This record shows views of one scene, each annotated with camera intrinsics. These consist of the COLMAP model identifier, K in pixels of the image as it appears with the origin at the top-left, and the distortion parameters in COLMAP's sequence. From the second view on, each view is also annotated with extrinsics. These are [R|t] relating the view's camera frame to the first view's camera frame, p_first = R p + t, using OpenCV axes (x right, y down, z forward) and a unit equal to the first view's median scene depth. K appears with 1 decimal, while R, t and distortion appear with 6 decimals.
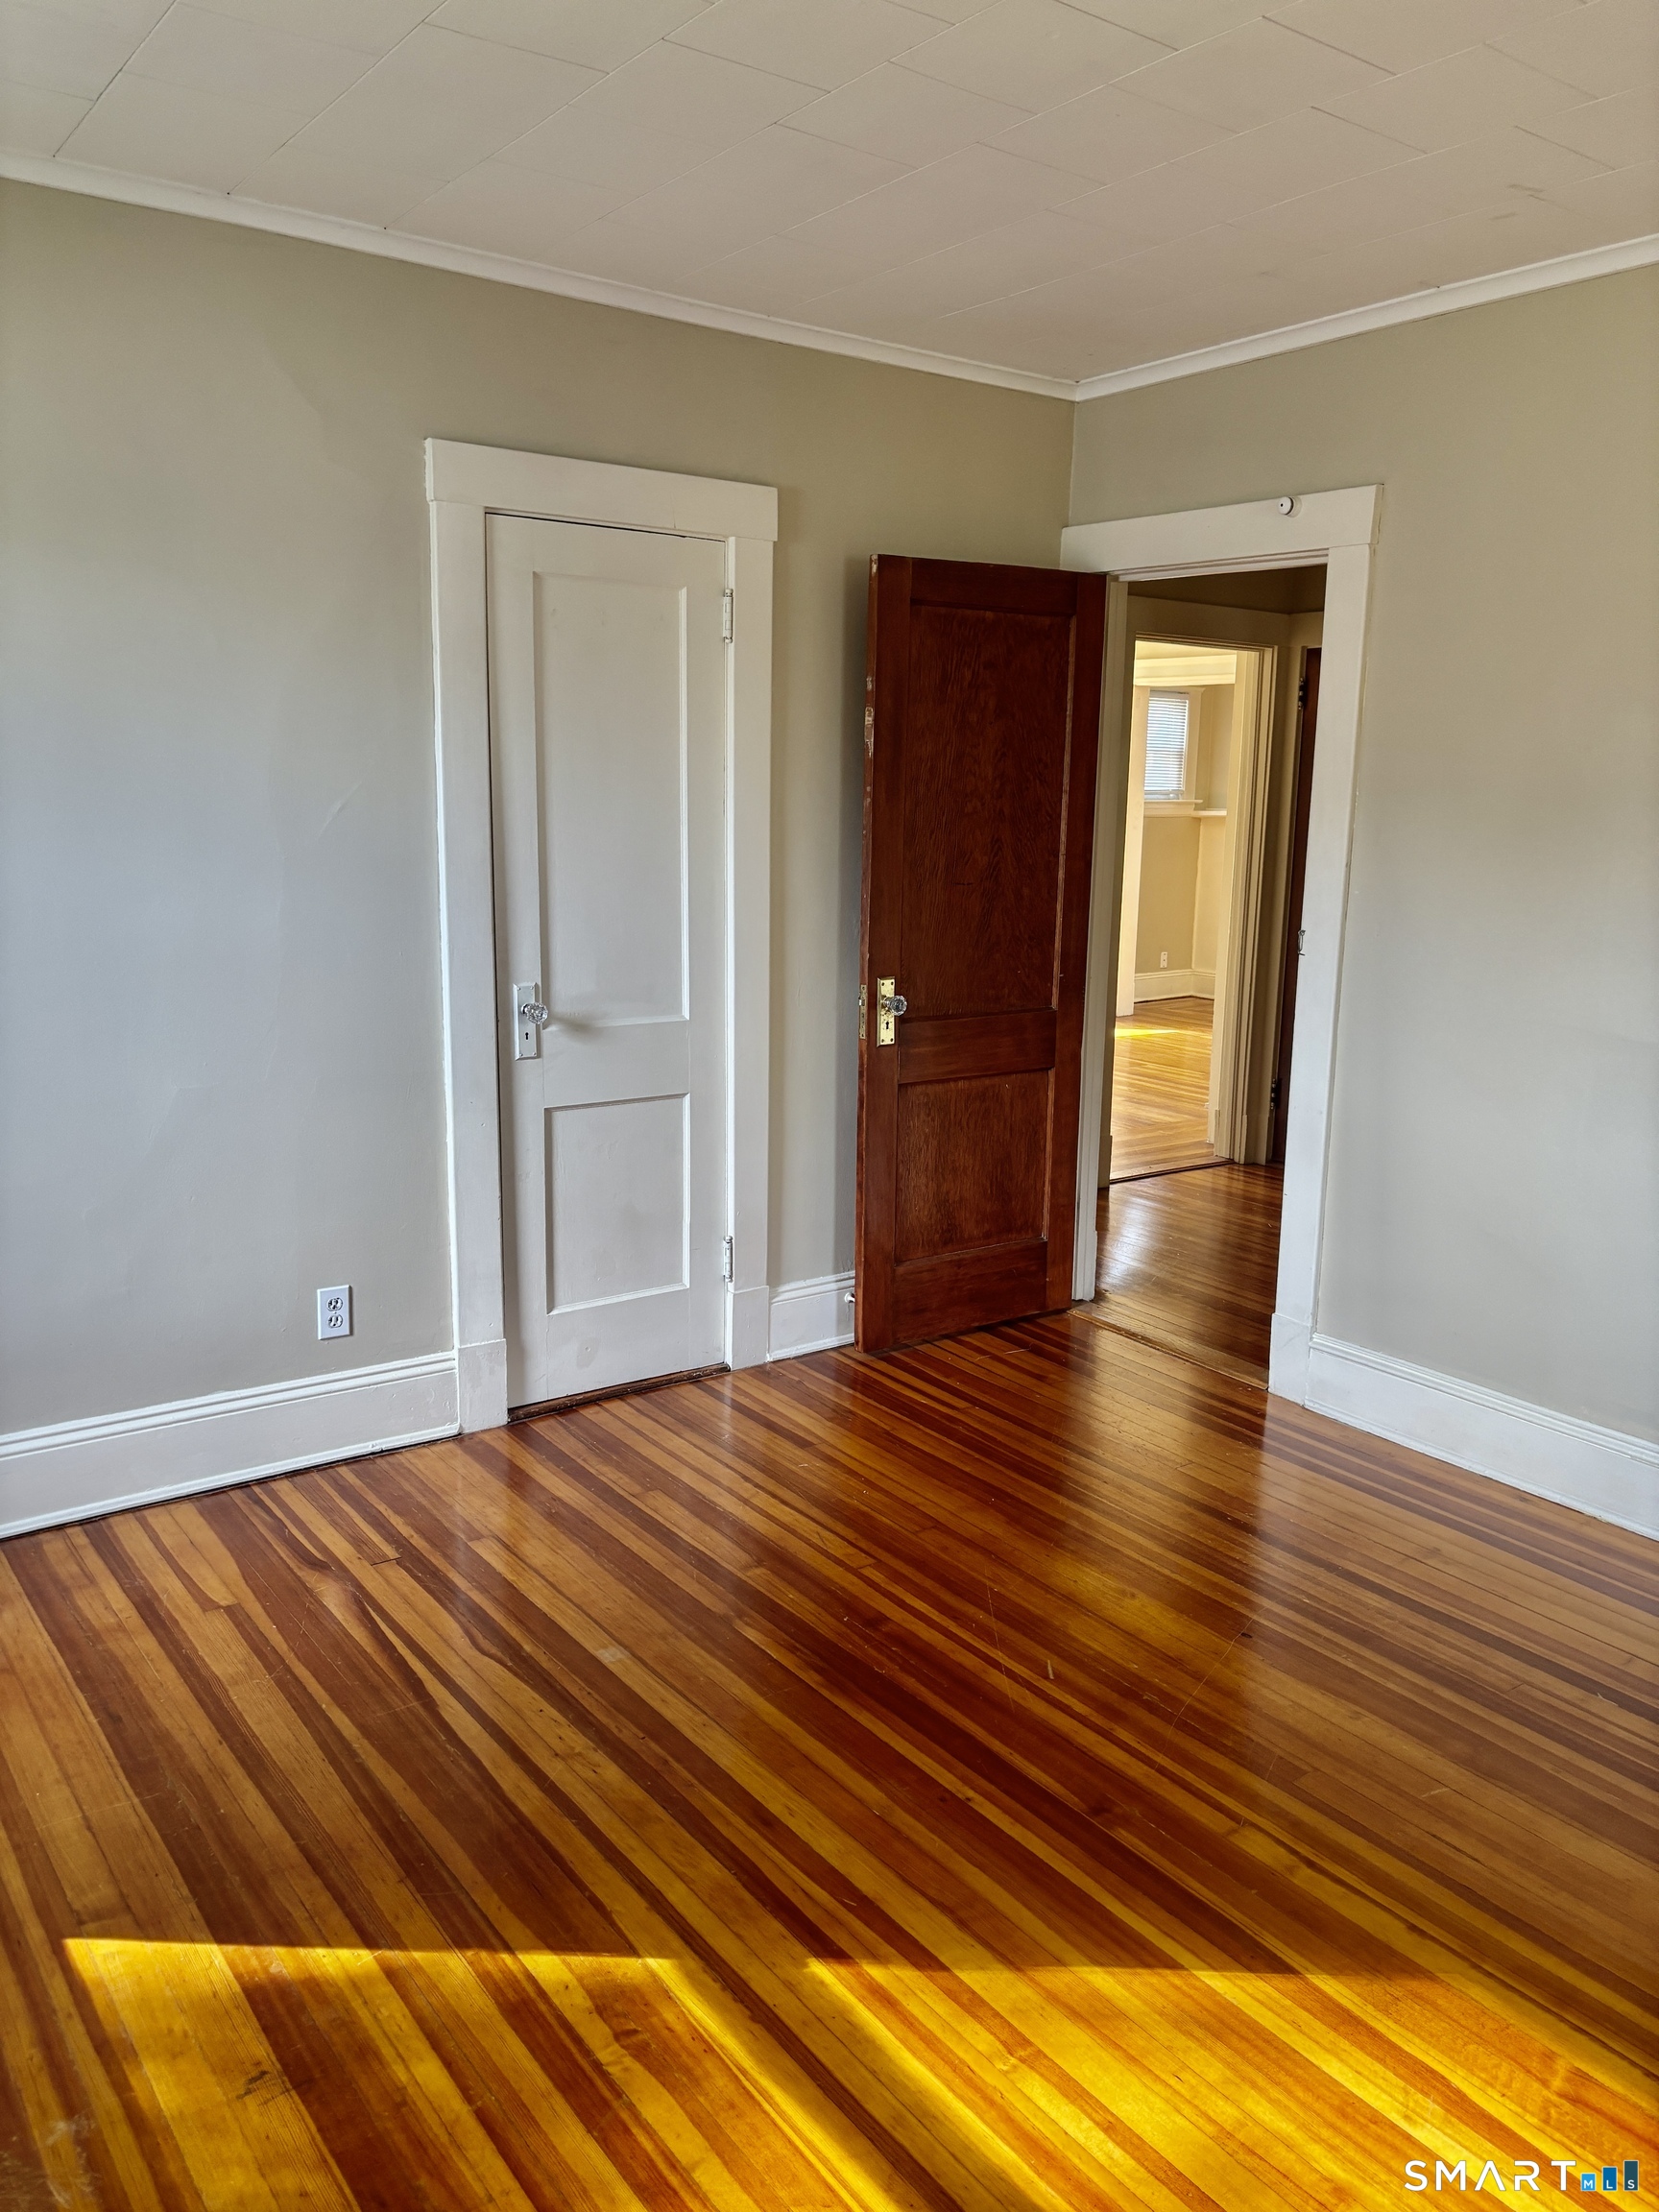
lens RADIAL K [[1662.2, 0, 828.1], [0, 1662.2, 1107.5], [0, 0, 1]] dist [0.048340, -0.057318]
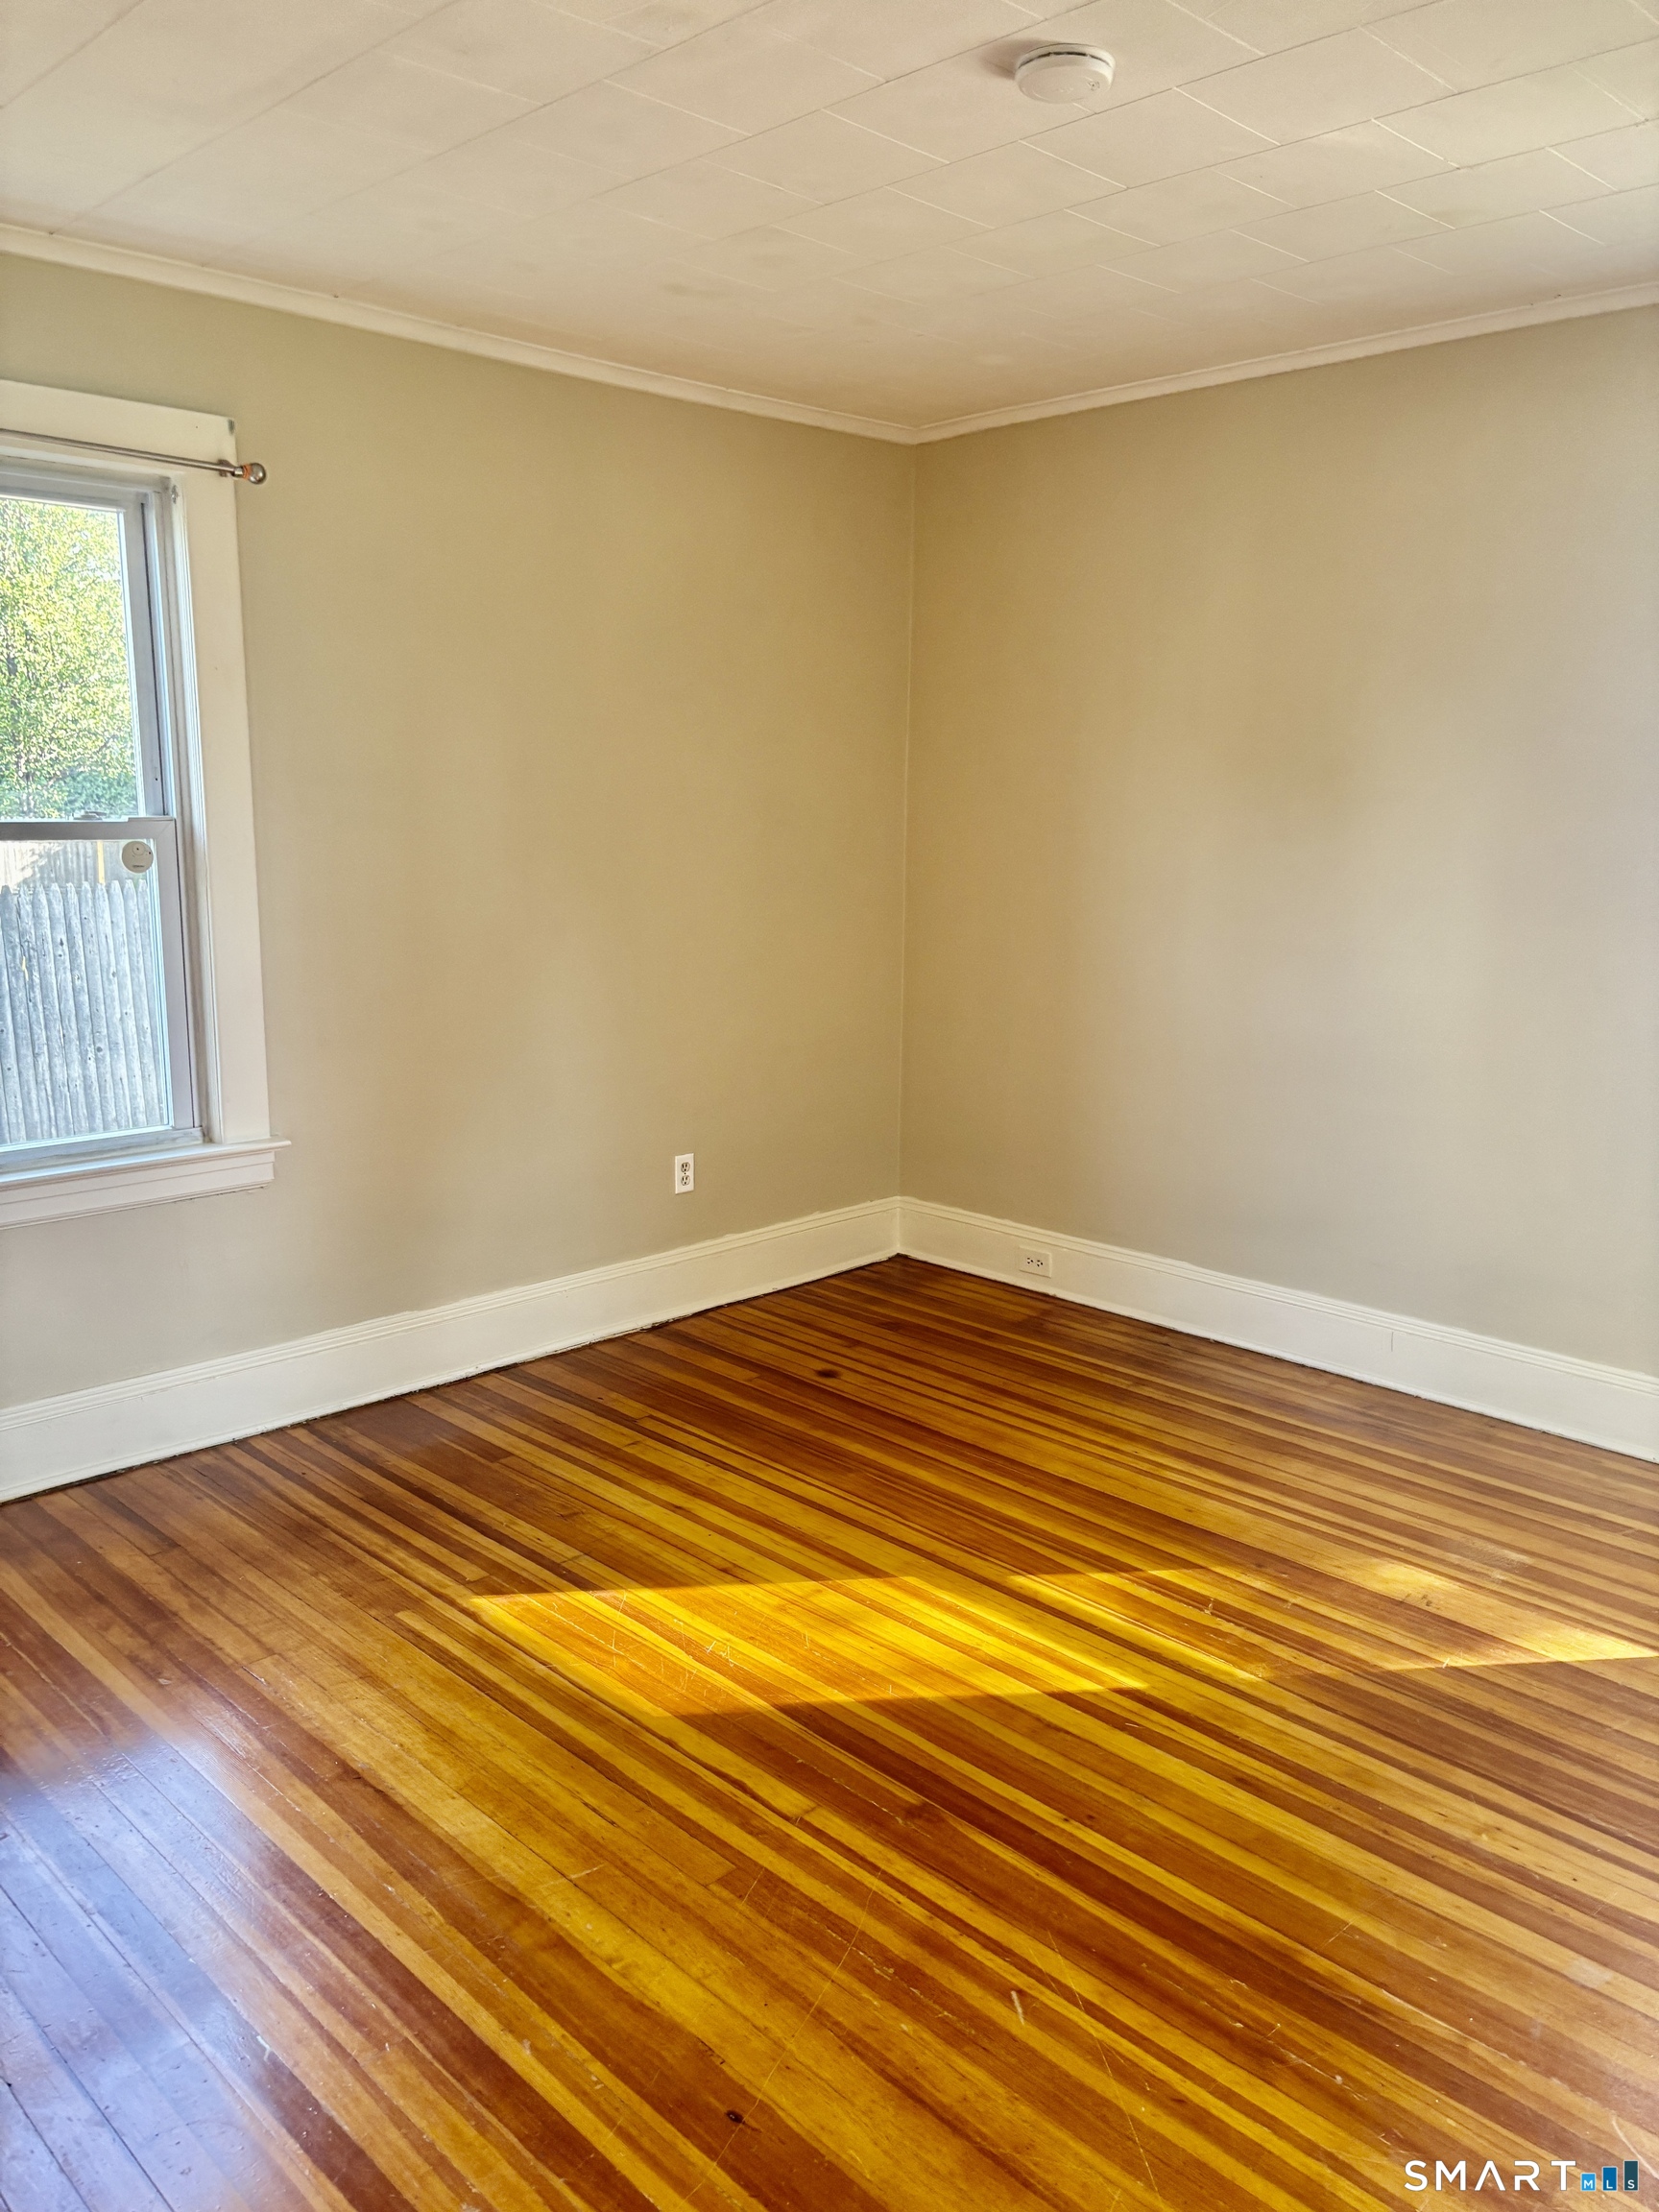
lens RADIAL K [[1662.2, 0, 828.1], [0, 1662.2, 1107.5], [0, 0, 1]] dist [0.048340, -0.057318]
pose [[-0.989427, -0.003303, -0.144997, 0.373120], [-0.057381, 0.927084, 0.370436, -0.344181], [0.133201, 0.374840, -0.917471, 1.749293]]
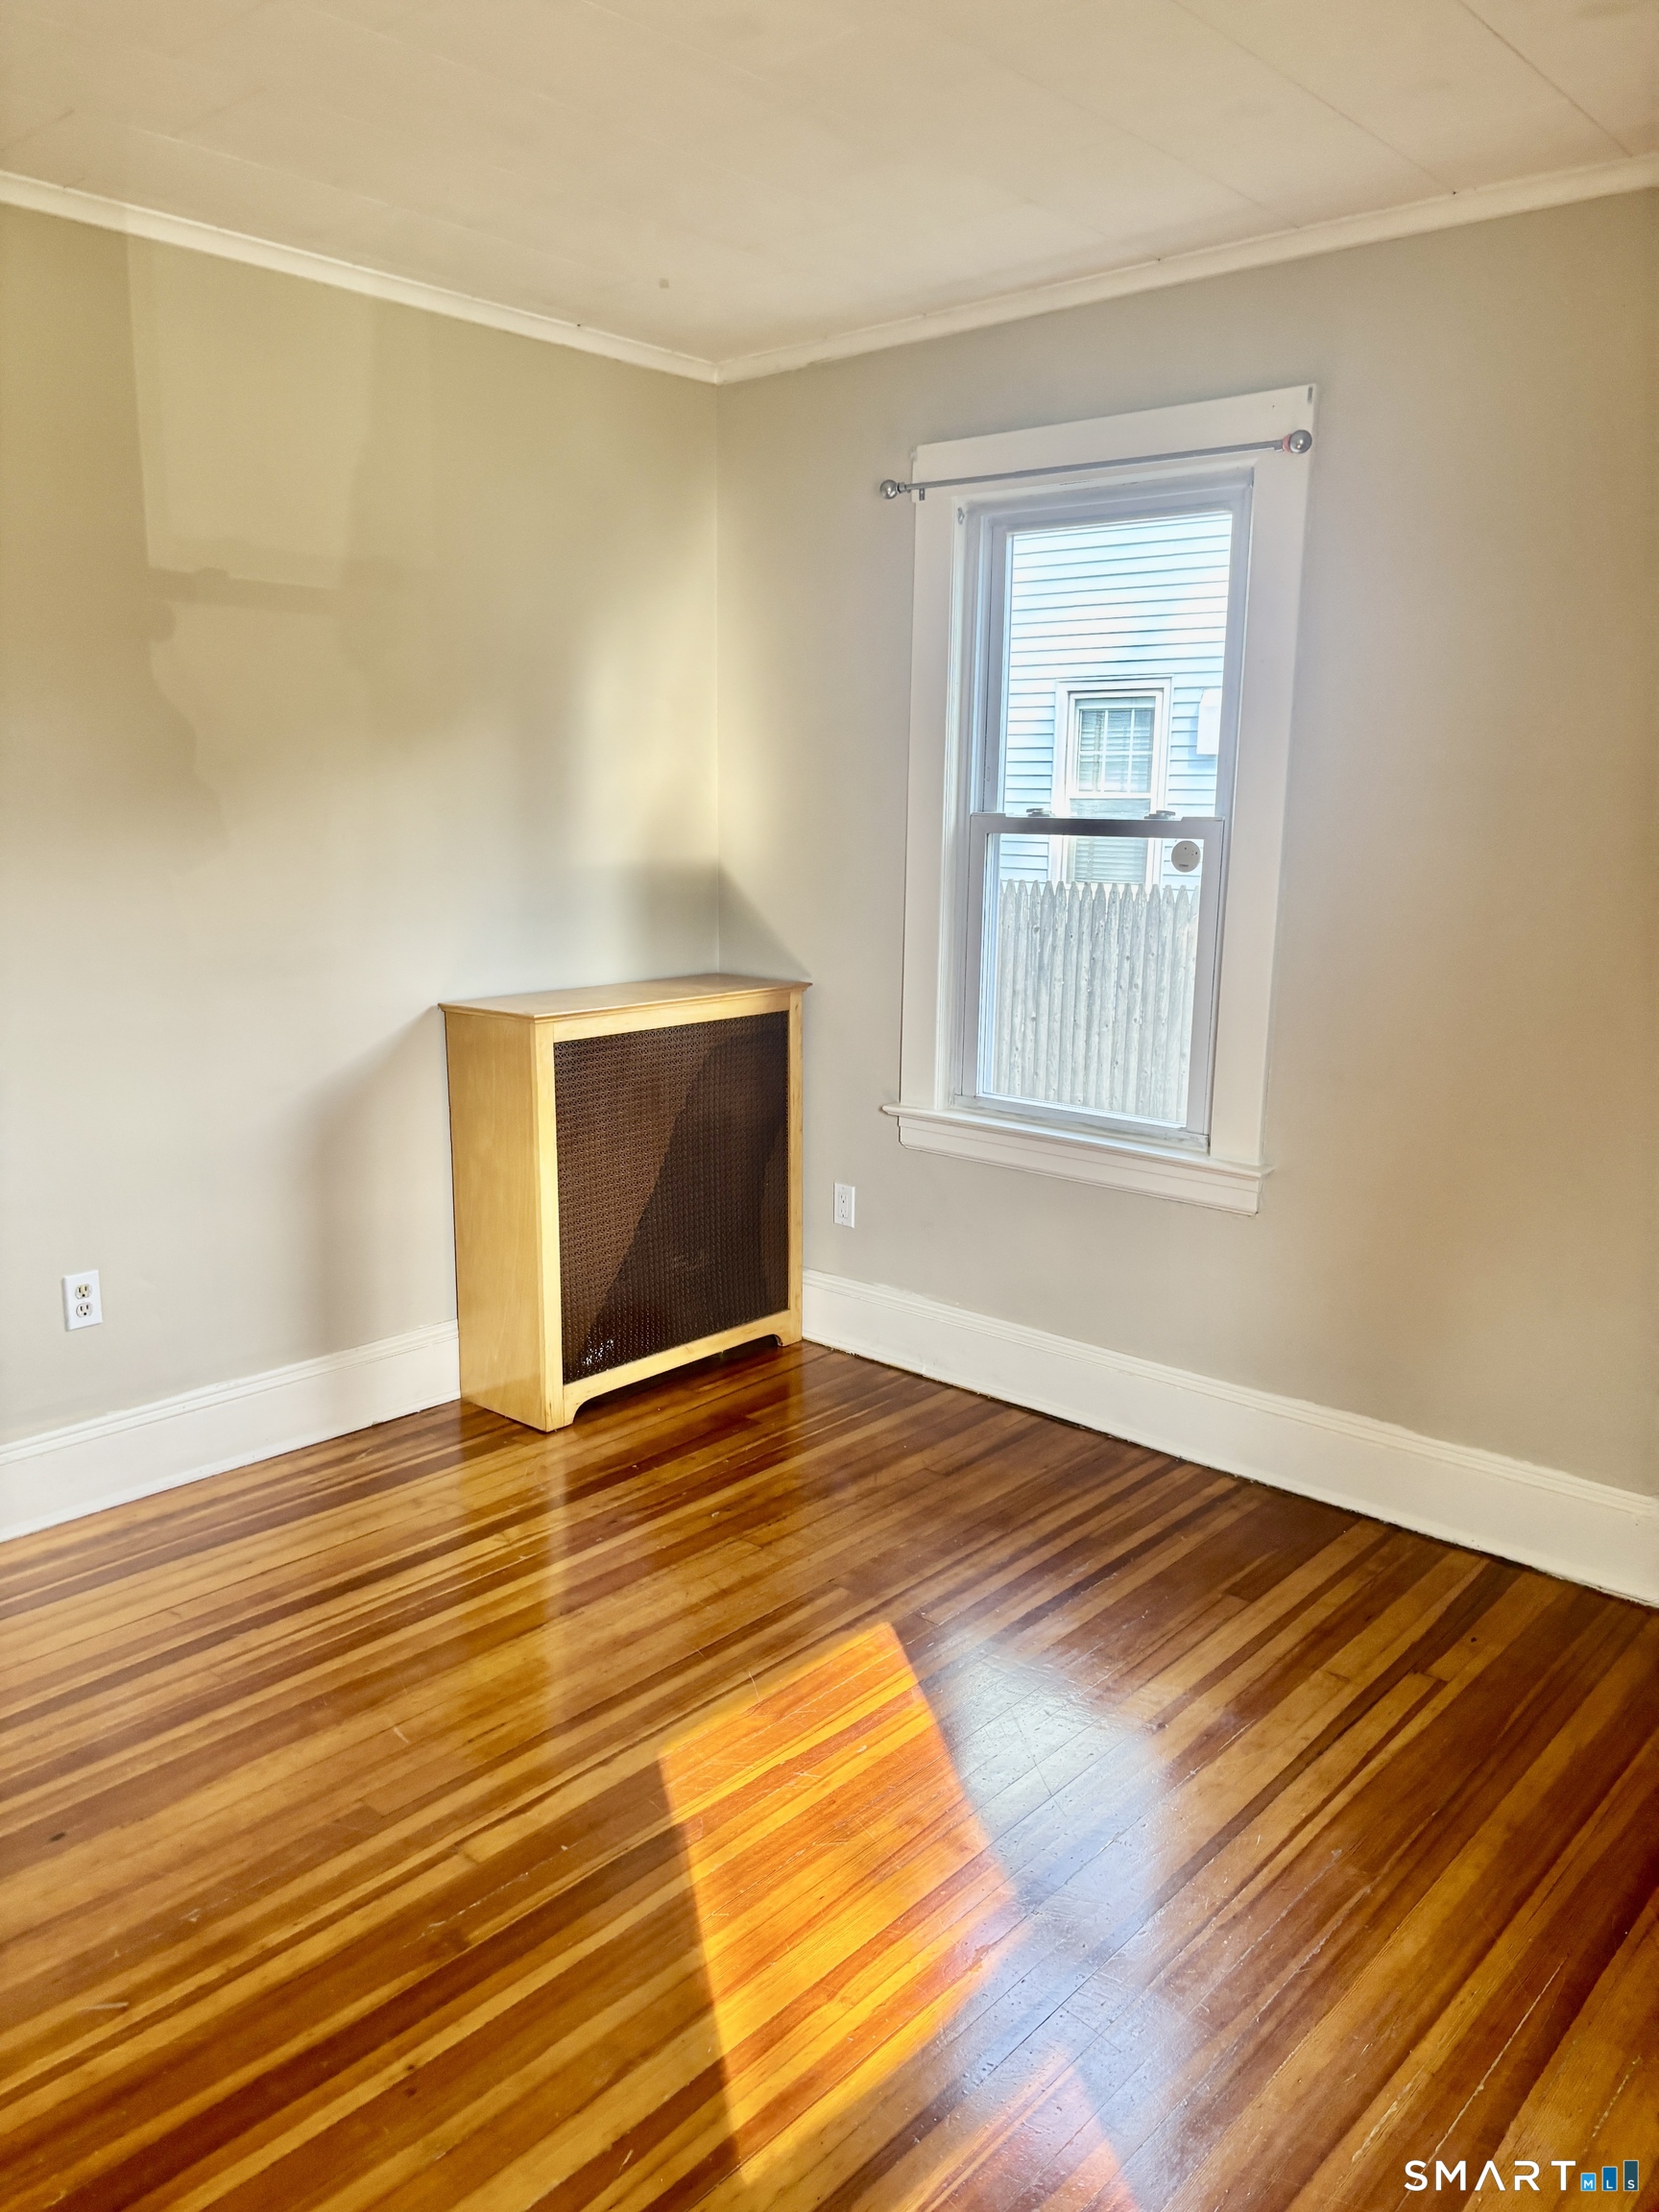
lens RADIAL K [[1662.2, 0, 828.1], [0, 1662.2, 1107.5], [0, 0, 1]] dist [0.048340, -0.057318]
pose [[-0.206014, -0.208786, 0.956016, -0.619000], [0.171477, 0.954153, 0.245331, -0.176737], [-0.963407, 0.214477, -0.160767, 0.846531]]
